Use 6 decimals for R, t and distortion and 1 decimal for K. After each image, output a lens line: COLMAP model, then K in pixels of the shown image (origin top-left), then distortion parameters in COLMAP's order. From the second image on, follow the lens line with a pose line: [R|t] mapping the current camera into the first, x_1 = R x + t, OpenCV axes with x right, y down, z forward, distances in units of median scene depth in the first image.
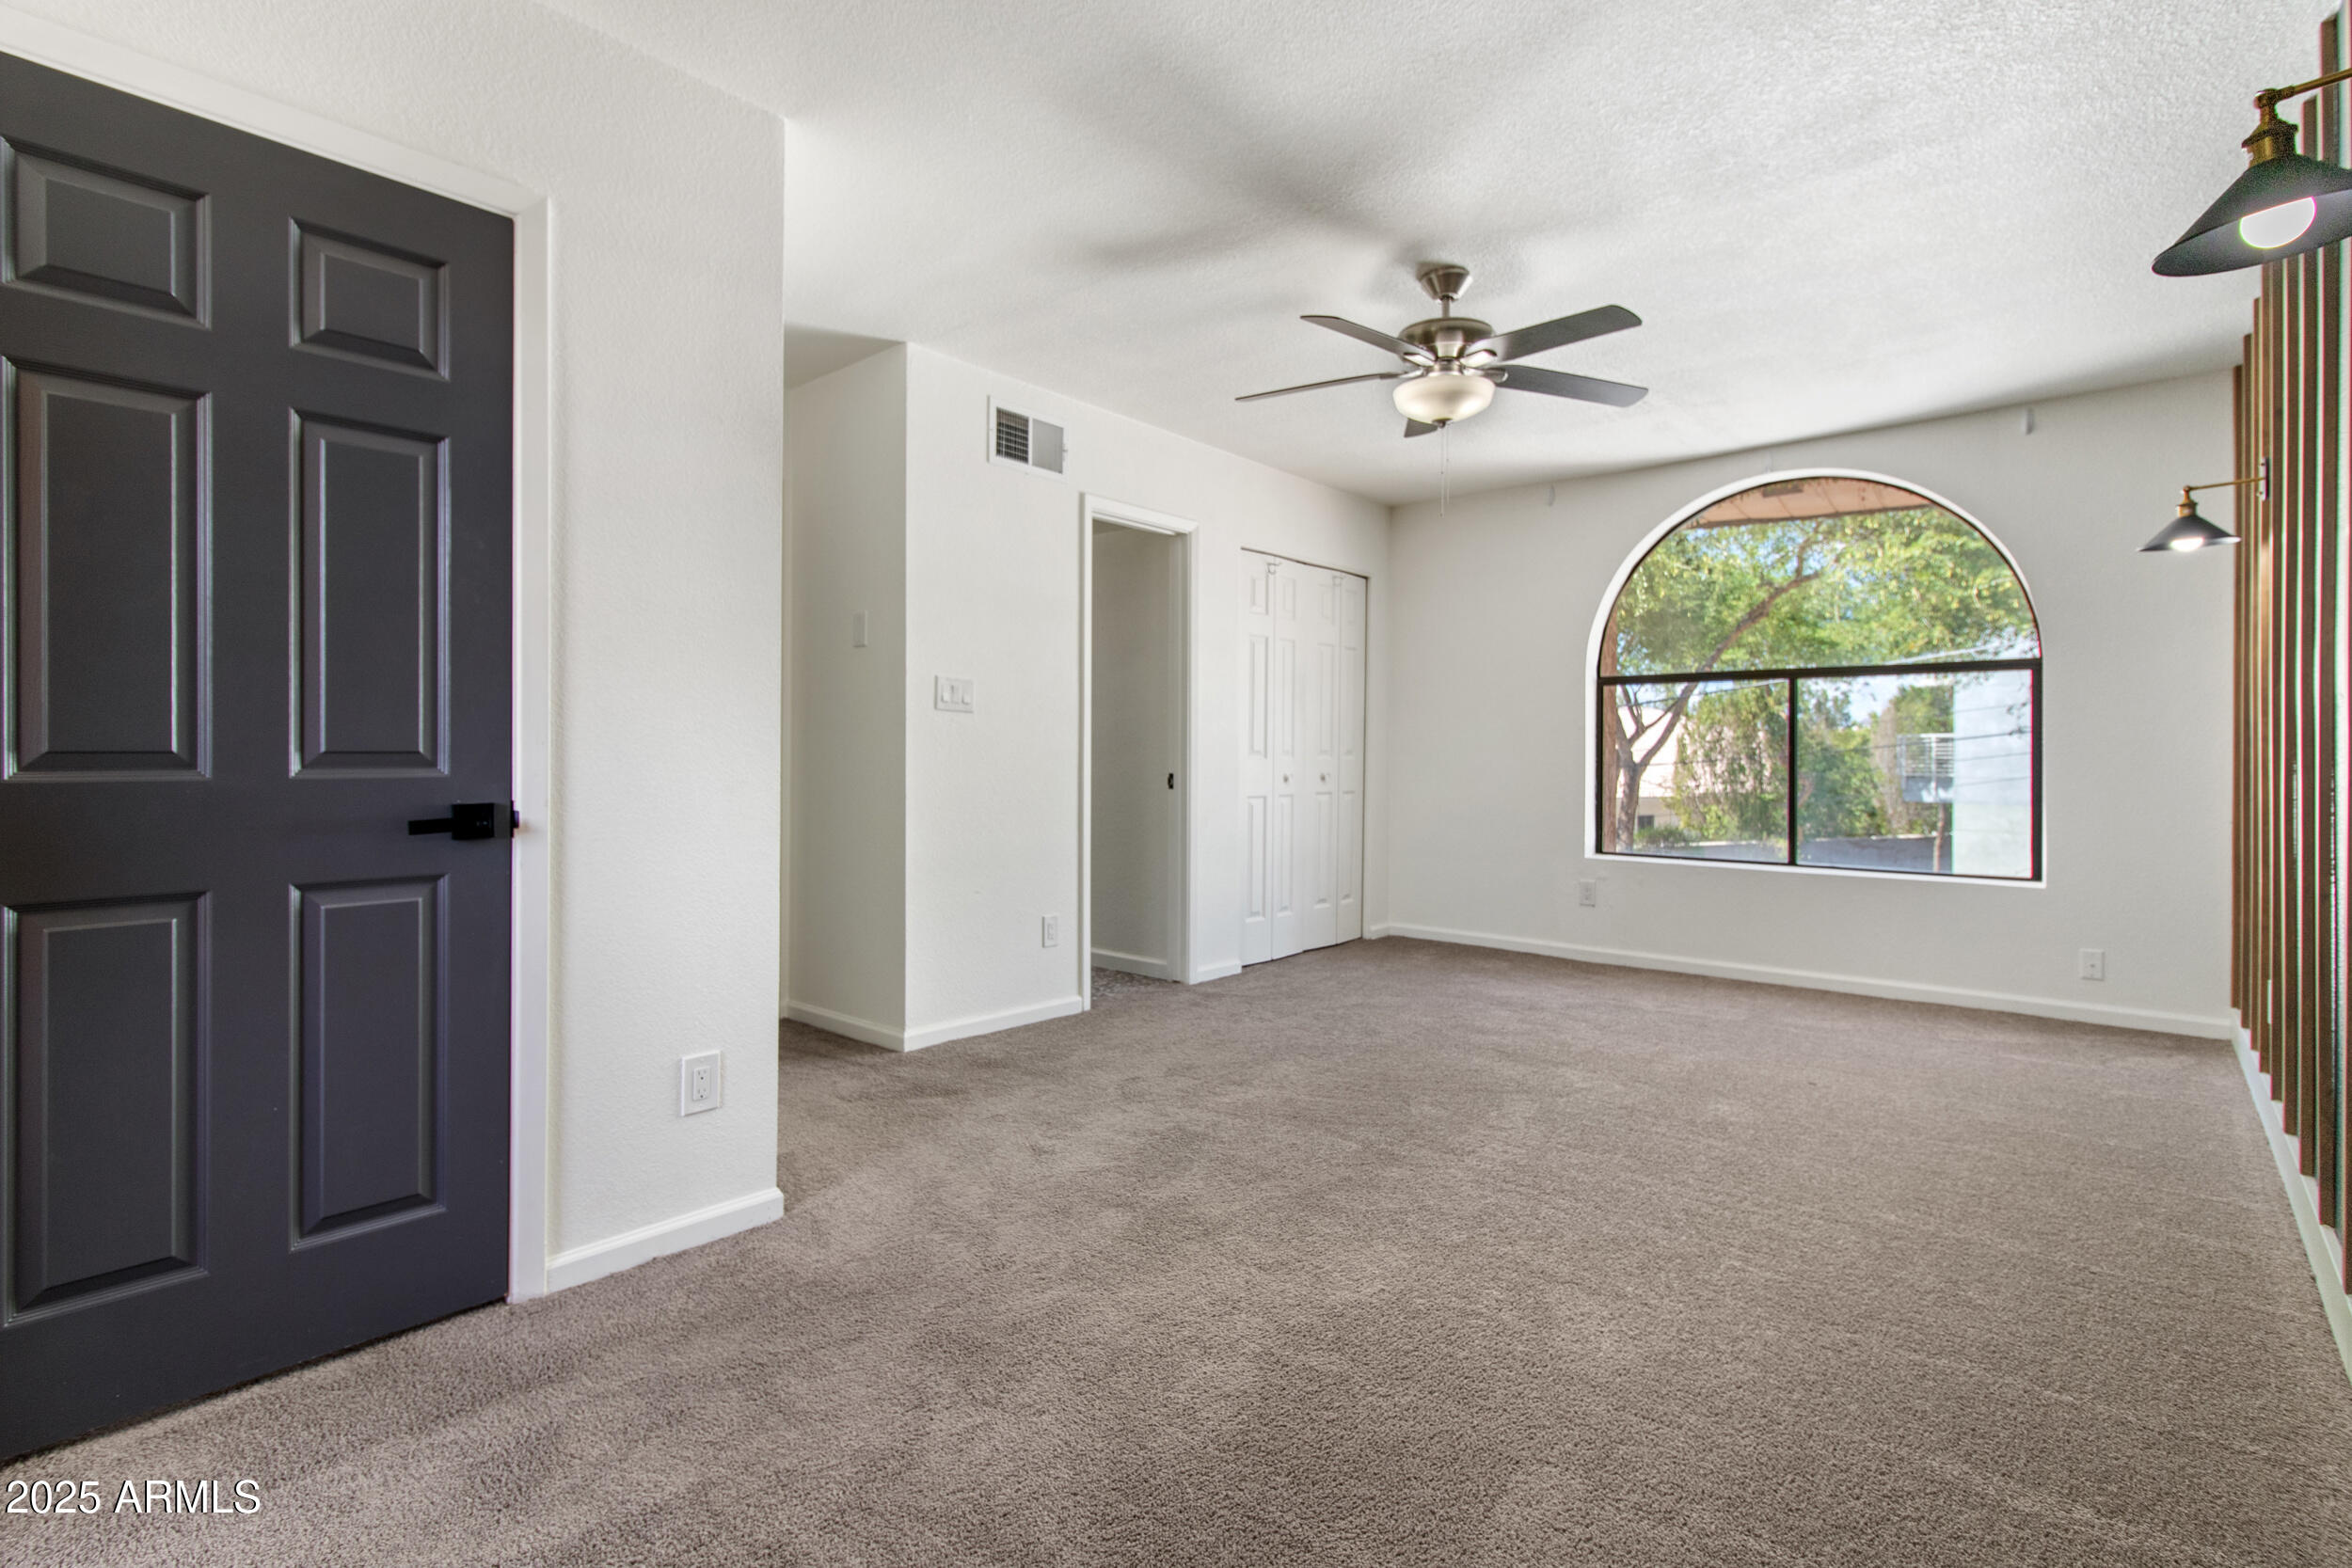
lens RADIAL K [[1103.0, 0, 1178.1], [0, 1103.0, 760.7], [0, 0, 1]] dist [0.009838, -0.000250]
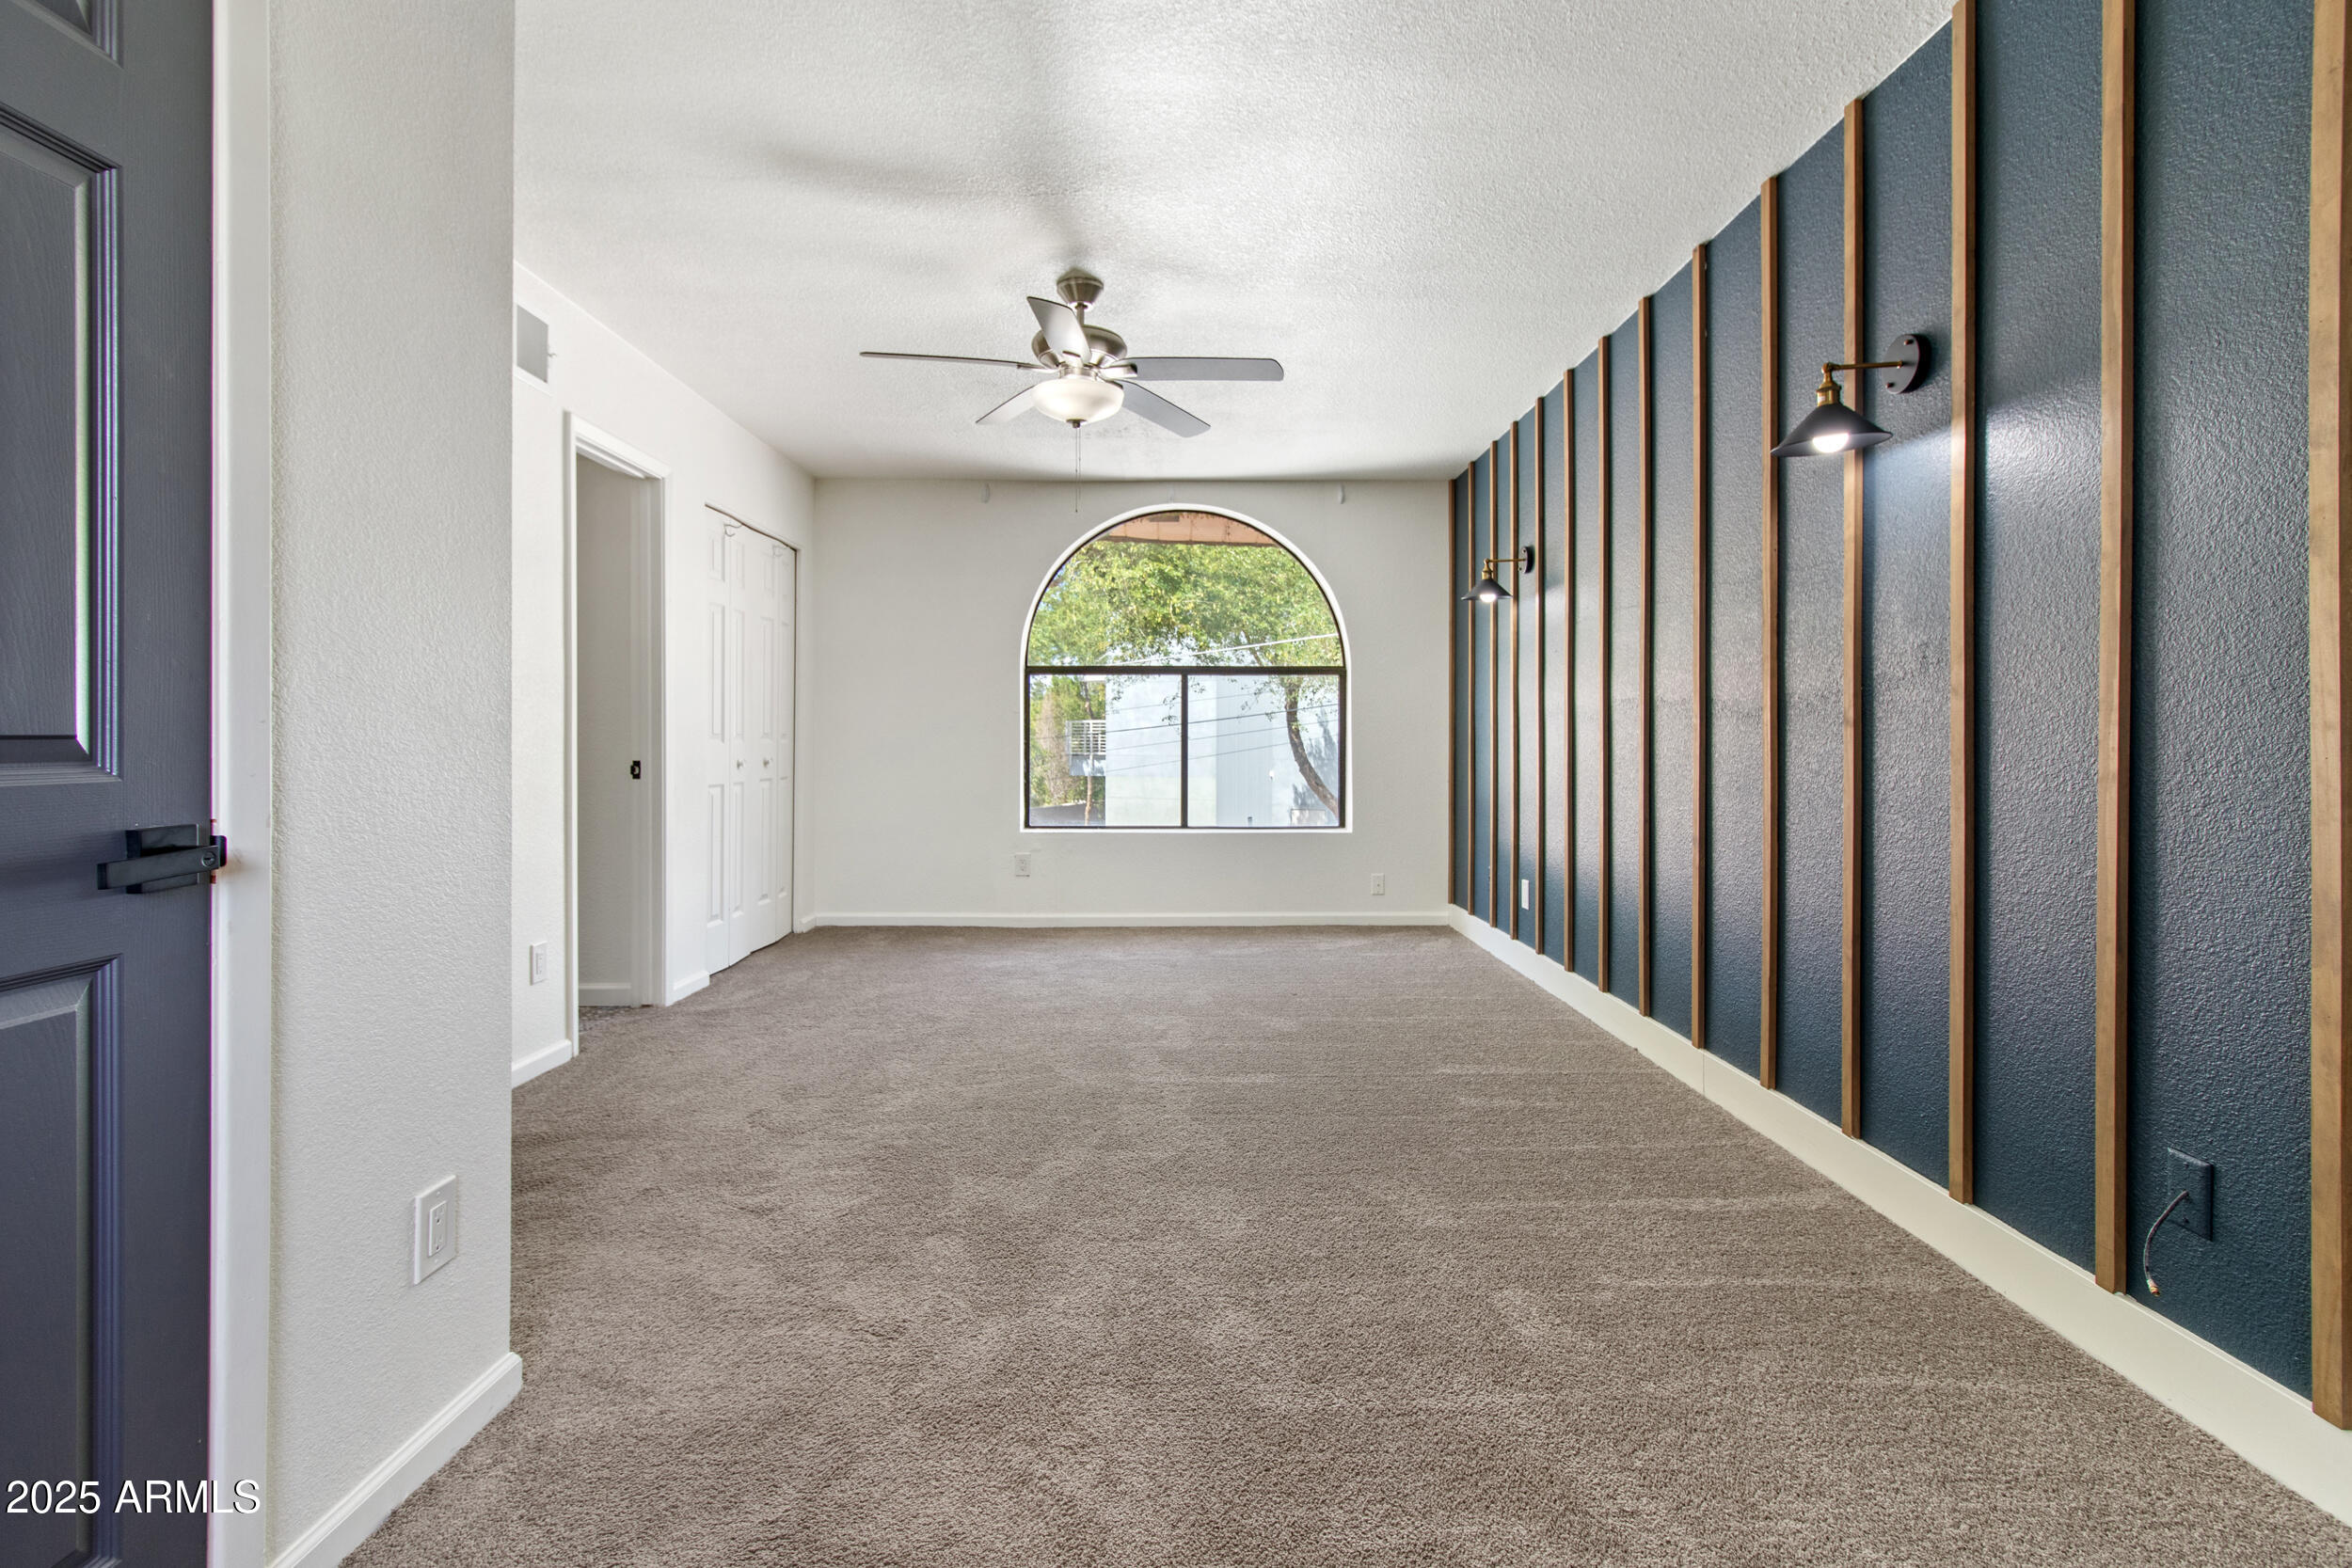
lens RADIAL K [[1100.3, 0, 1175.7], [0, 1100.3, 756.8], [0, 0, 1]] dist [0.000826, 0.000468]
pose [[0.748505, -0.014081, 0.662980, -0.293403], [0.006011, 0.999878, 0.014449, -0.001334], [-0.663102, -0.006830, 0.748498, 0.111061]]
